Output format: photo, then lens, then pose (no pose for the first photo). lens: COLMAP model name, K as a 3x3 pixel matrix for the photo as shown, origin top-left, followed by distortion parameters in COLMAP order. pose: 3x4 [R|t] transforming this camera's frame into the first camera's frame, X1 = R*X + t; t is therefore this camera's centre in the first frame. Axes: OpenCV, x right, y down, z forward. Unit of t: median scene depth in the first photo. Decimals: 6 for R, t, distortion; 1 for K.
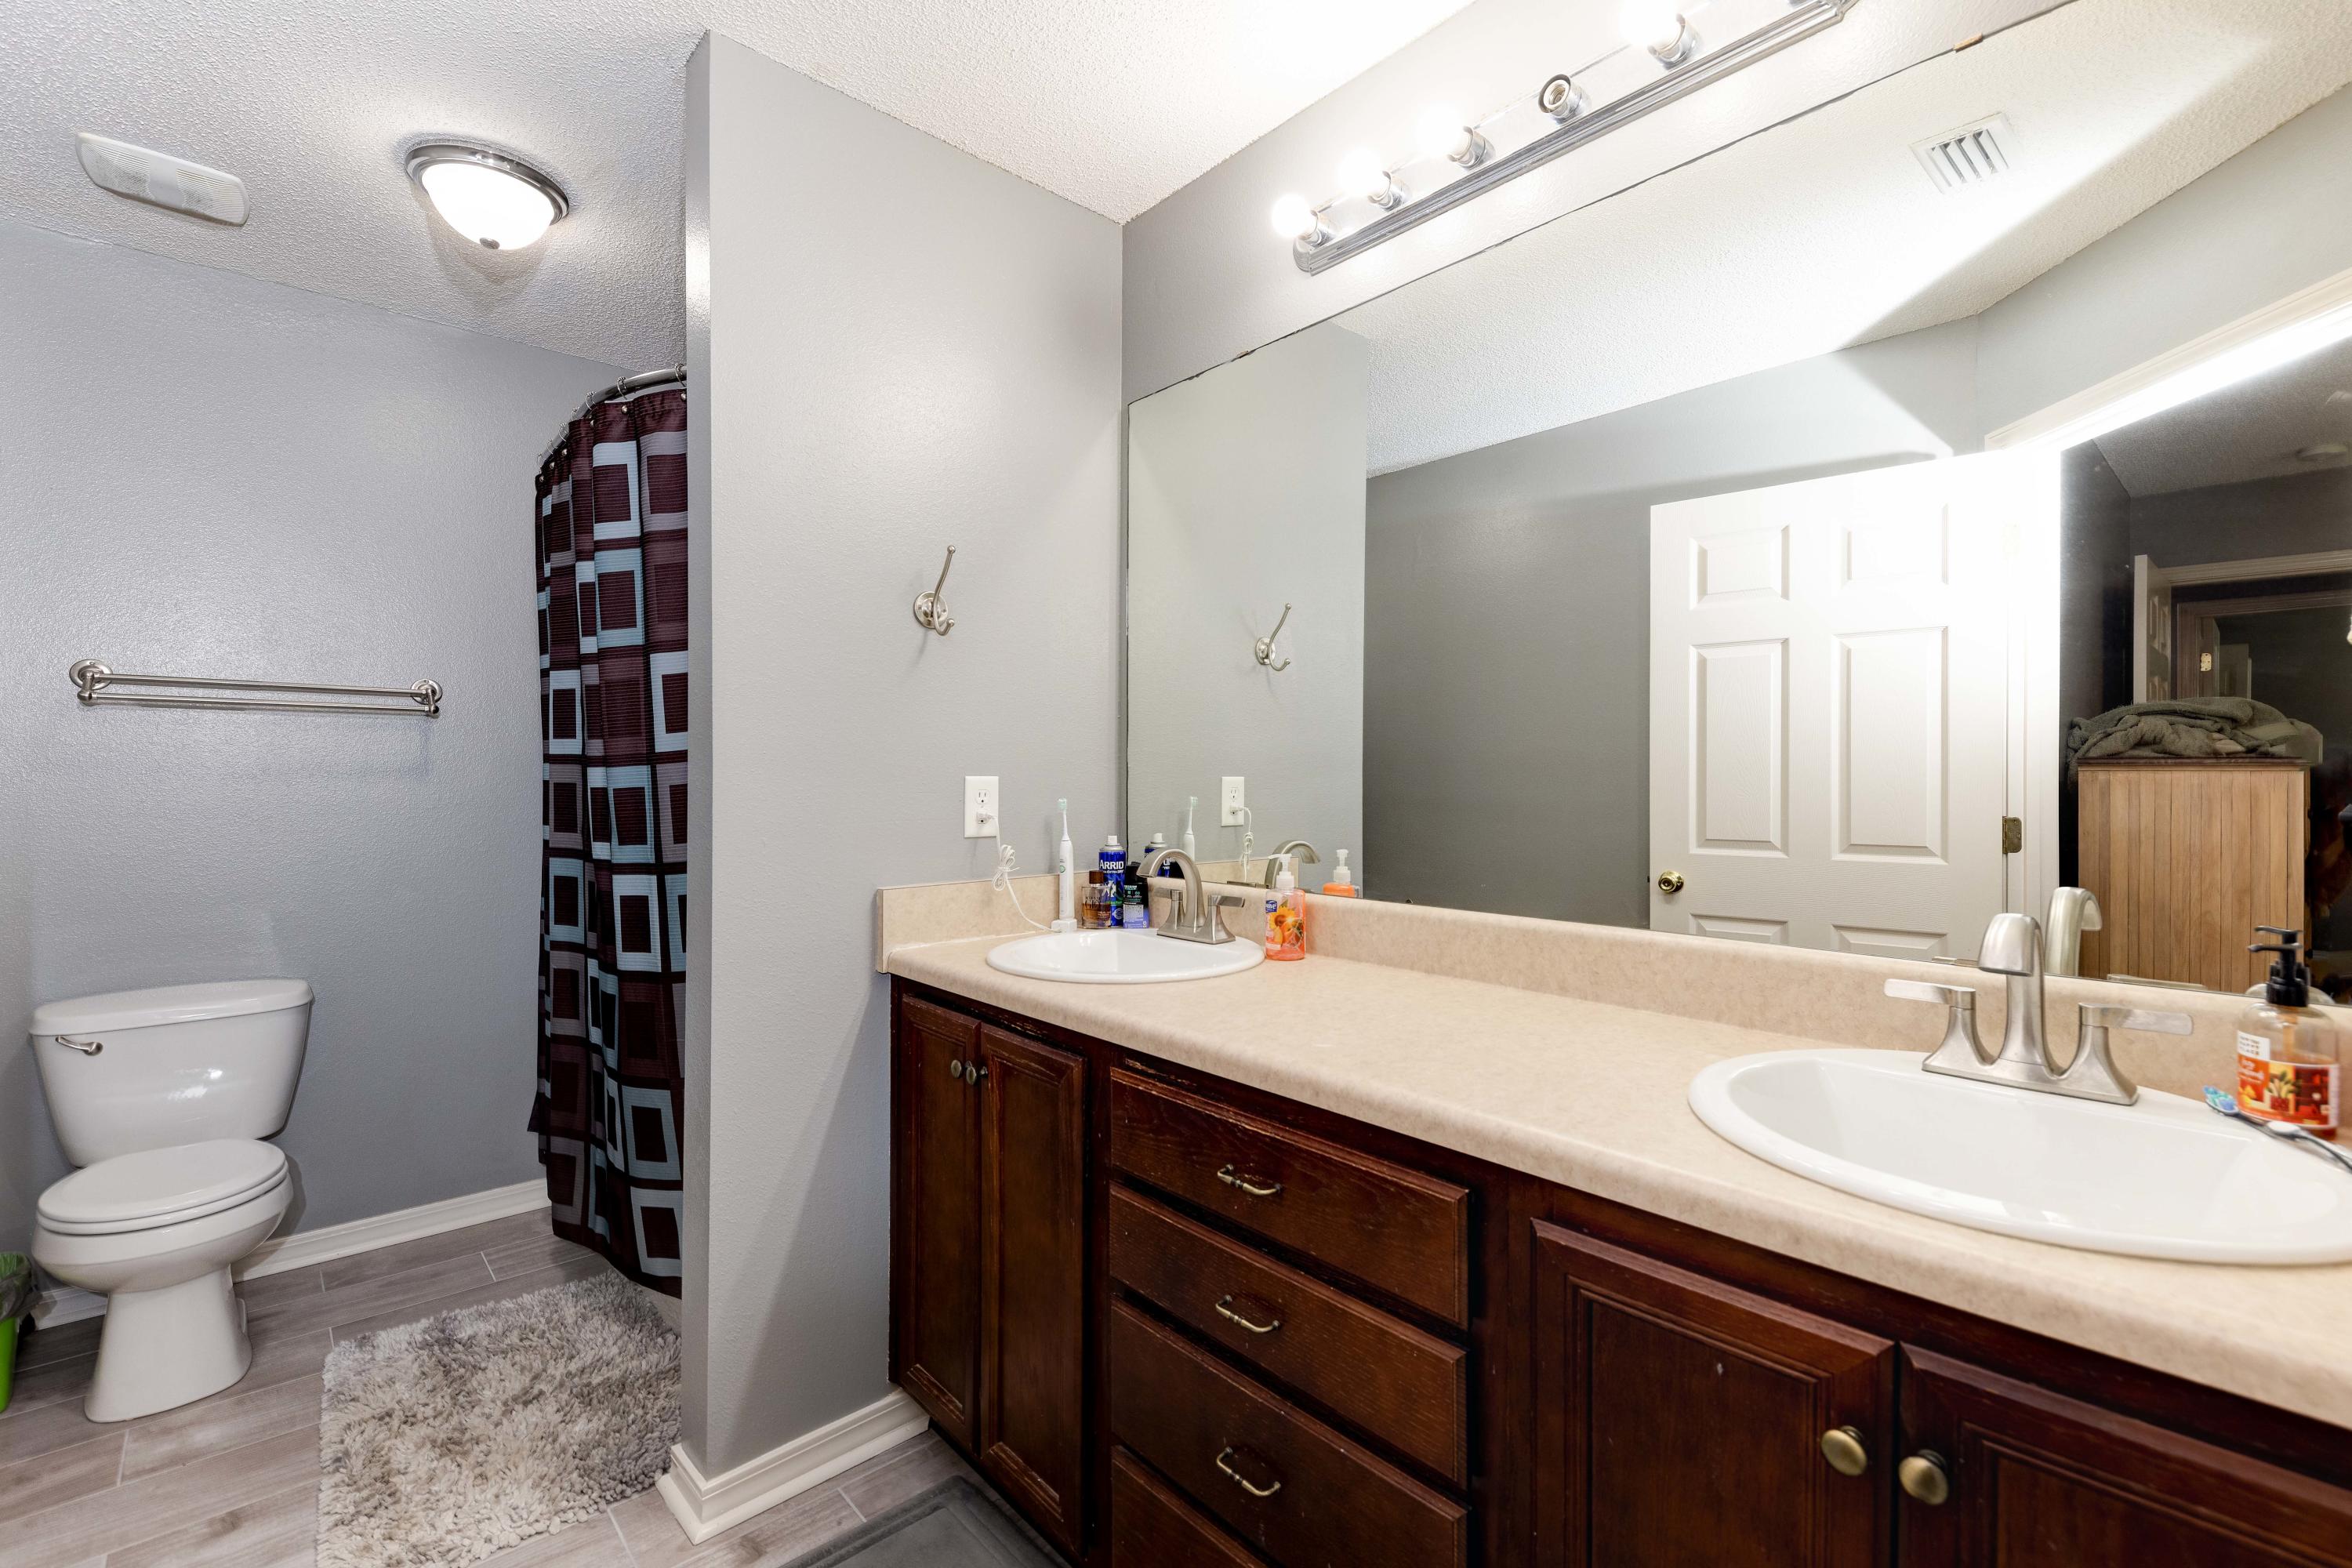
lens RADIAL K [[1014.1, 0, 1197.7], [0, 1014.1, 784.1], [0, 0, 1]] dist [0.010020, 0.000483]
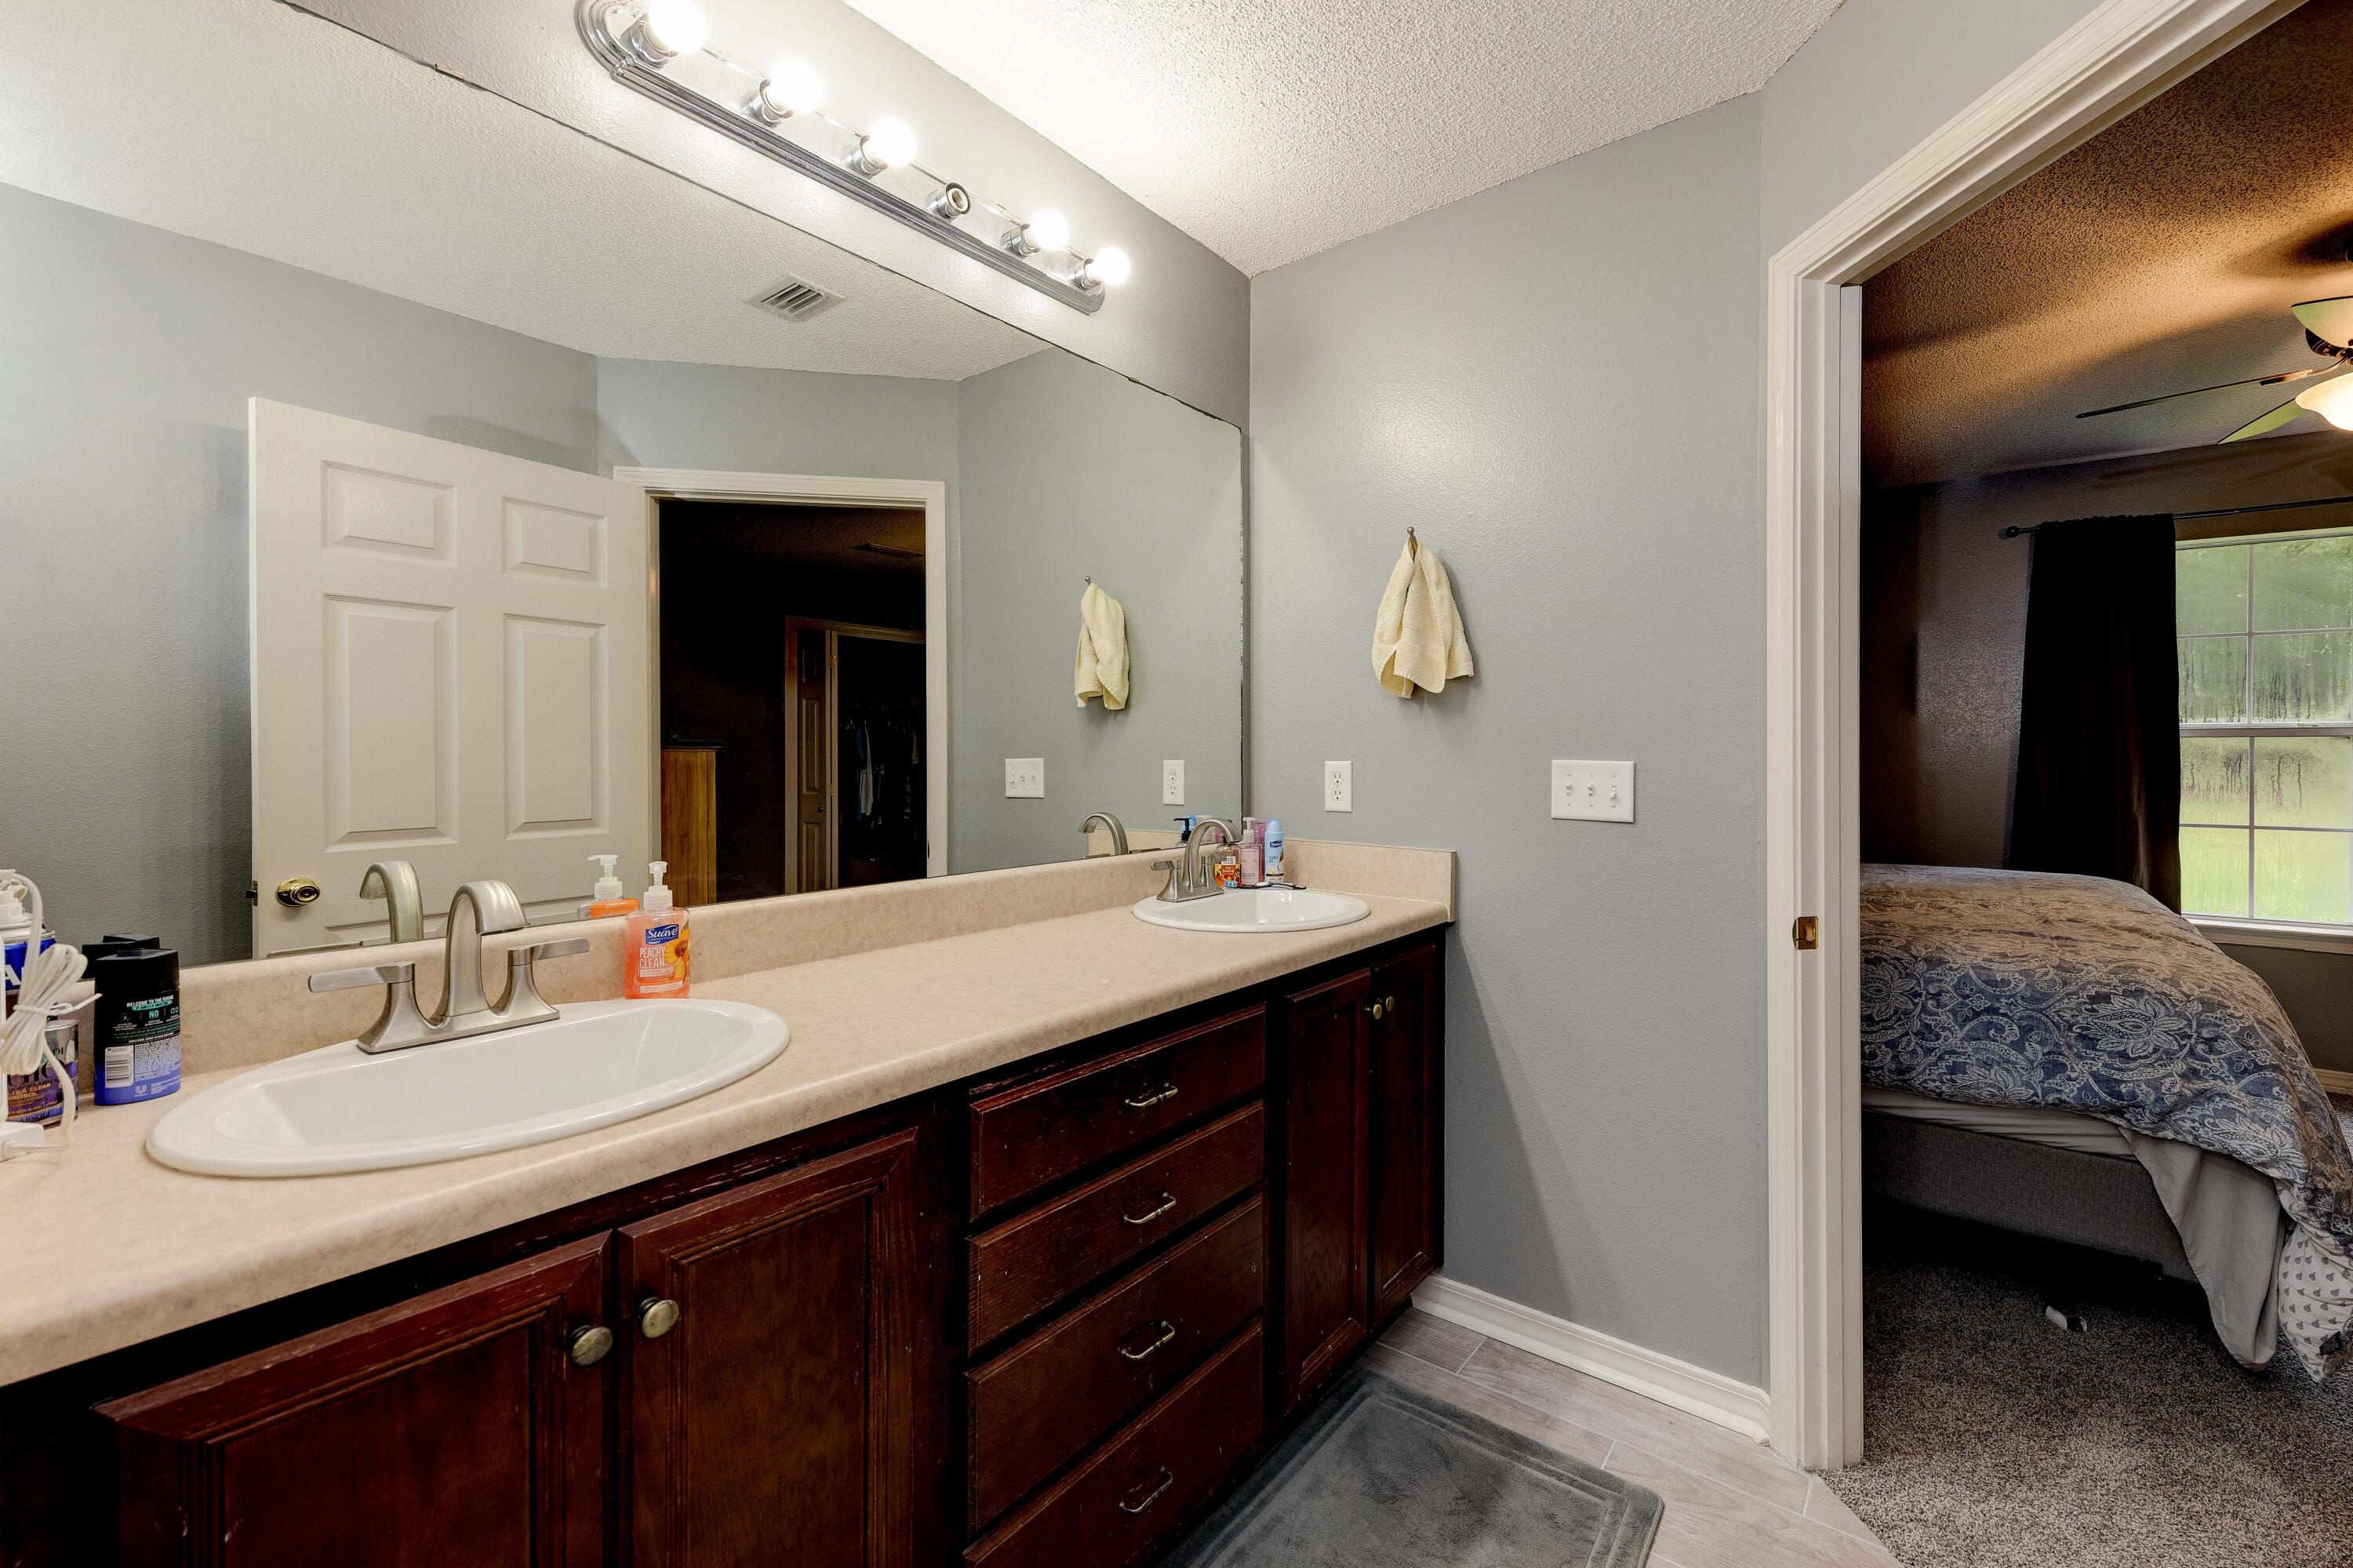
lens RADIAL K [[816.9, 0, 1191.5], [0, 816.9, 770.1], [0, 0, 1]] dist [0.003672, -0.002316]
pose [[-0.081104, -0.001885, 0.996704, -0.679533], [0.013767, 0.999901, 0.003011, -0.000637], [-0.996611, 0.013966, -0.081070, 0.754726]]
